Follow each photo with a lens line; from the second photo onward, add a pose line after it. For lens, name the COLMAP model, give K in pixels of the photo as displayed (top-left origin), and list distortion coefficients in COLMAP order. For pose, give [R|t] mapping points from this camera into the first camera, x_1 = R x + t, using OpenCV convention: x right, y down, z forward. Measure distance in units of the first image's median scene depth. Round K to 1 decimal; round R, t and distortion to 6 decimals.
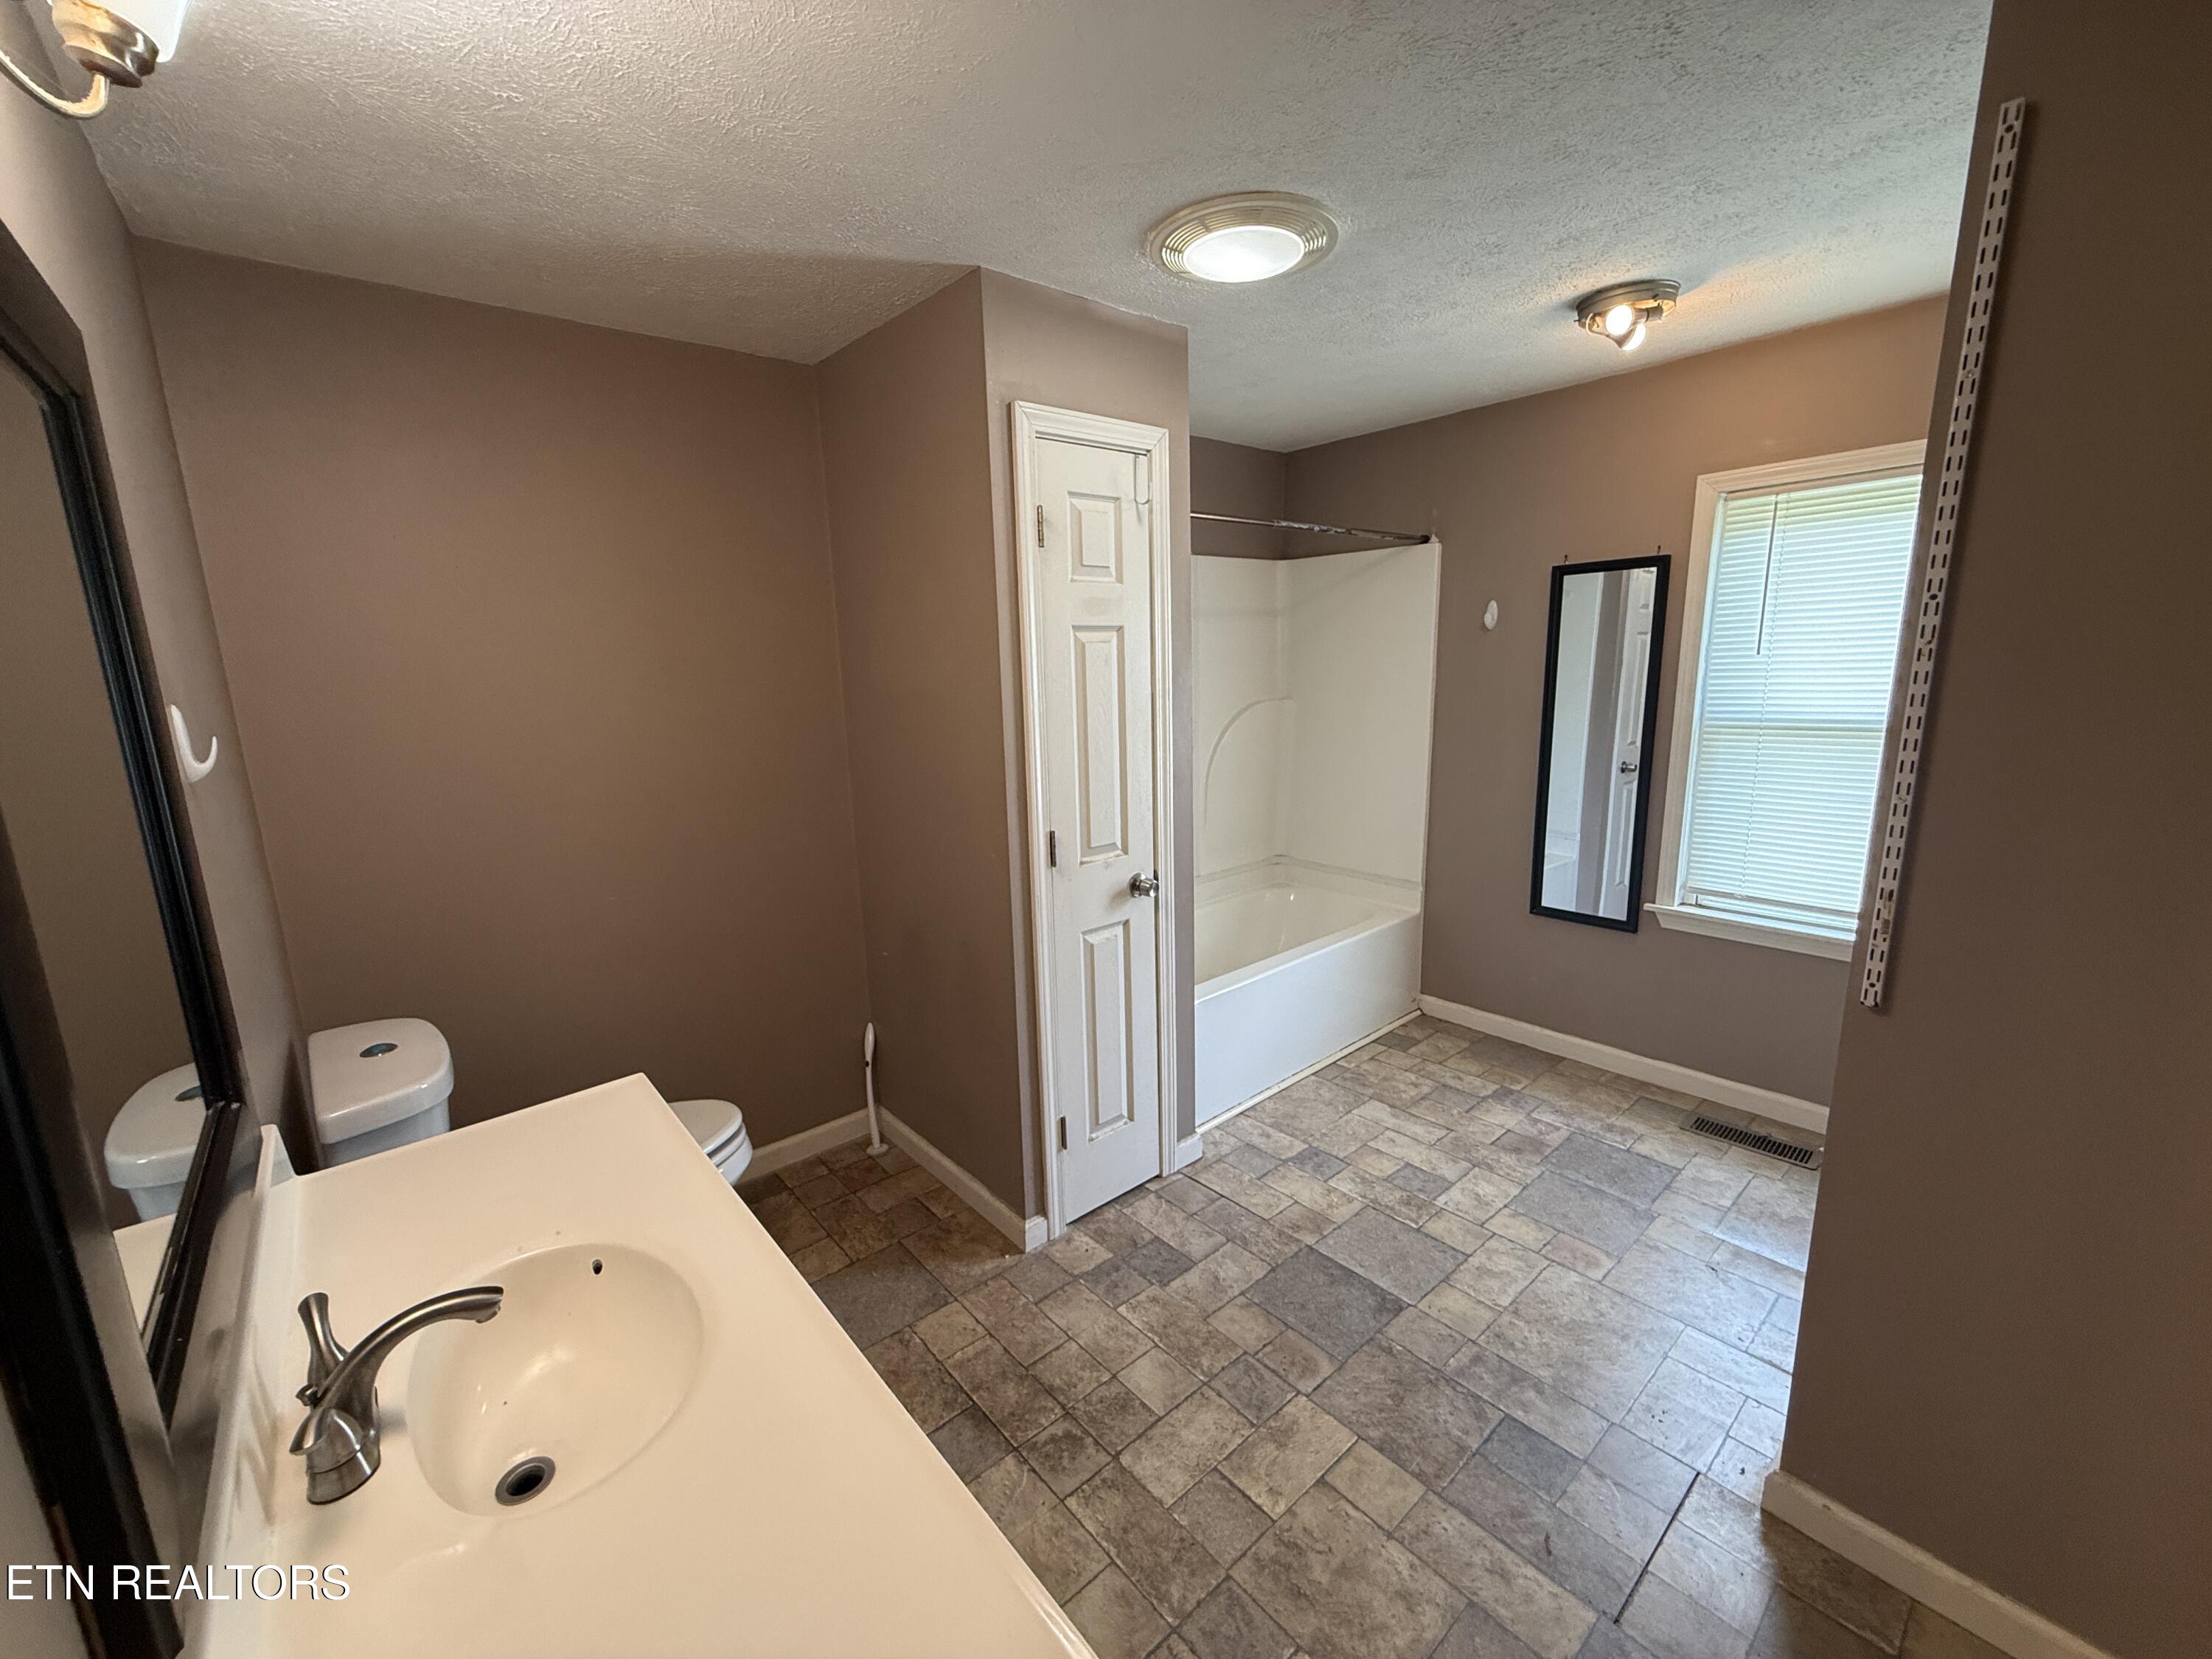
lens RADIAL K [[881.4, 0, 1098.4], [0, 881.4, 829.0], [0, 0, 1]] dist [-0.000442, 0.000593]
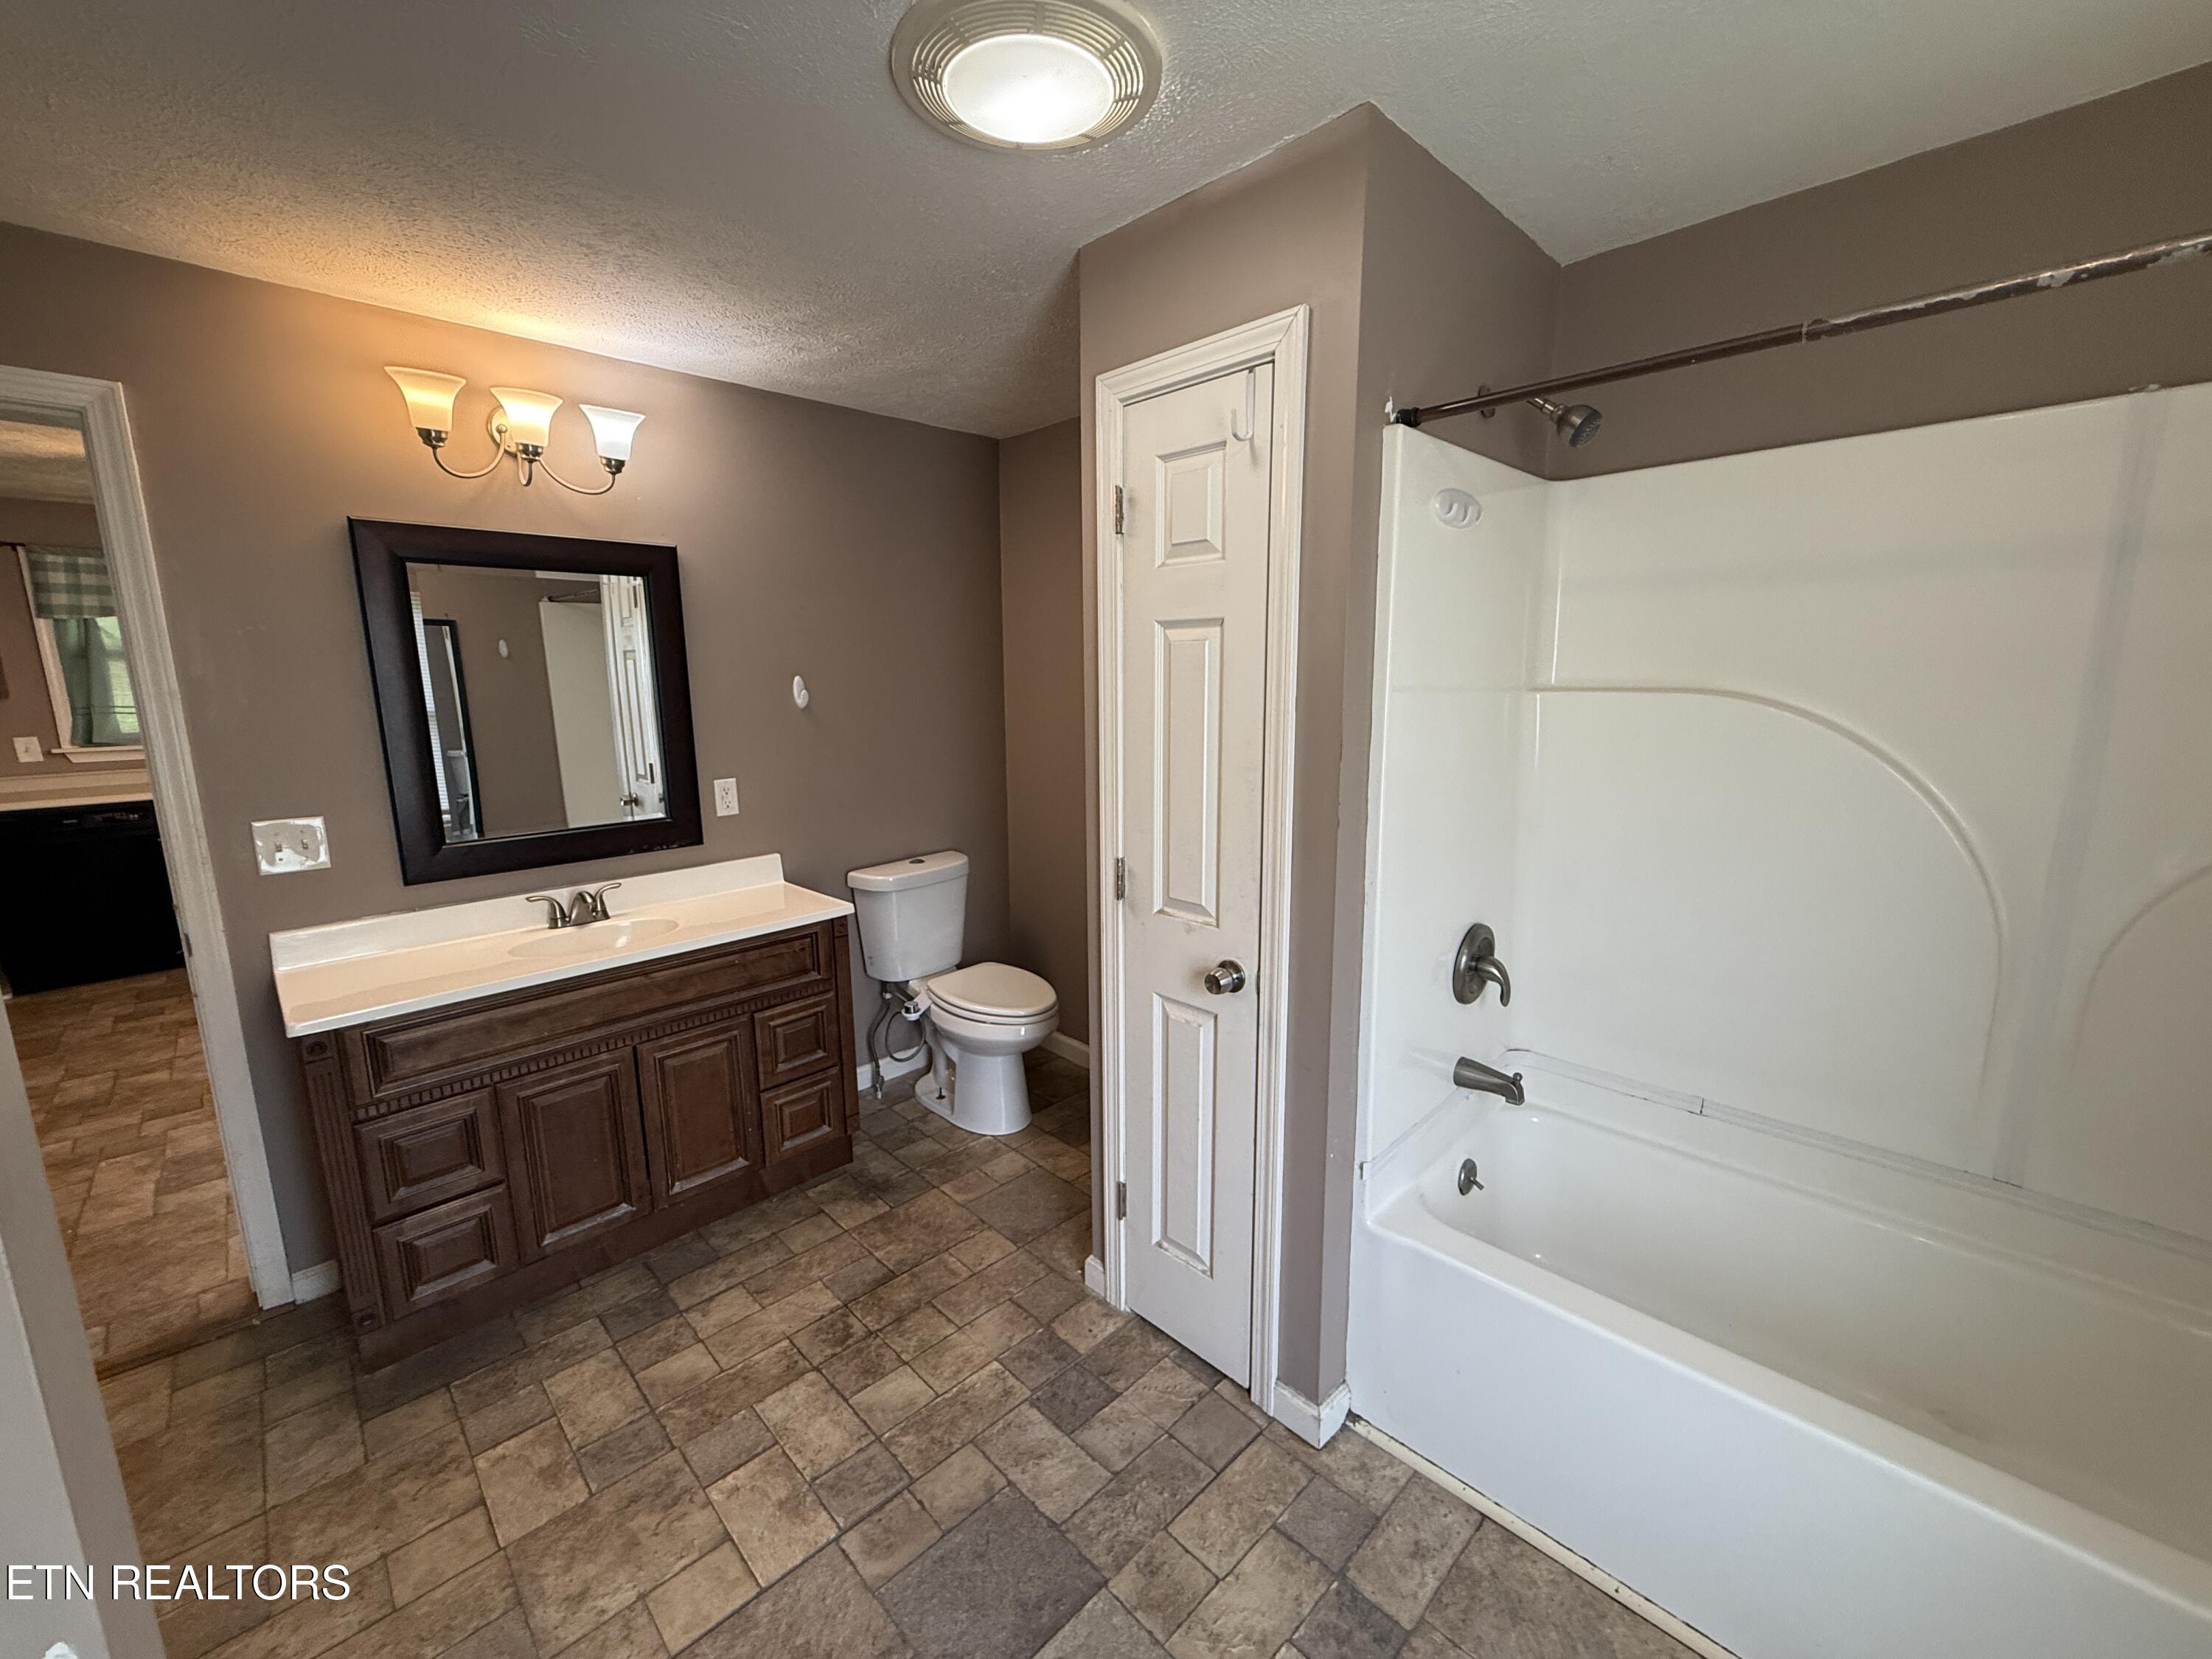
lens RADIAL K [[881.4, 0, 1098.4], [0, 881.4, 829.0], [0, 0, 1]] dist [-0.000442, 0.000593]
pose [[0.071083, 0.206457, -0.975870, 0.928774], [-0.180184, 0.964908, 0.191013, -0.223116], [0.981061, 0.162258, 0.105789, 1.031414]]
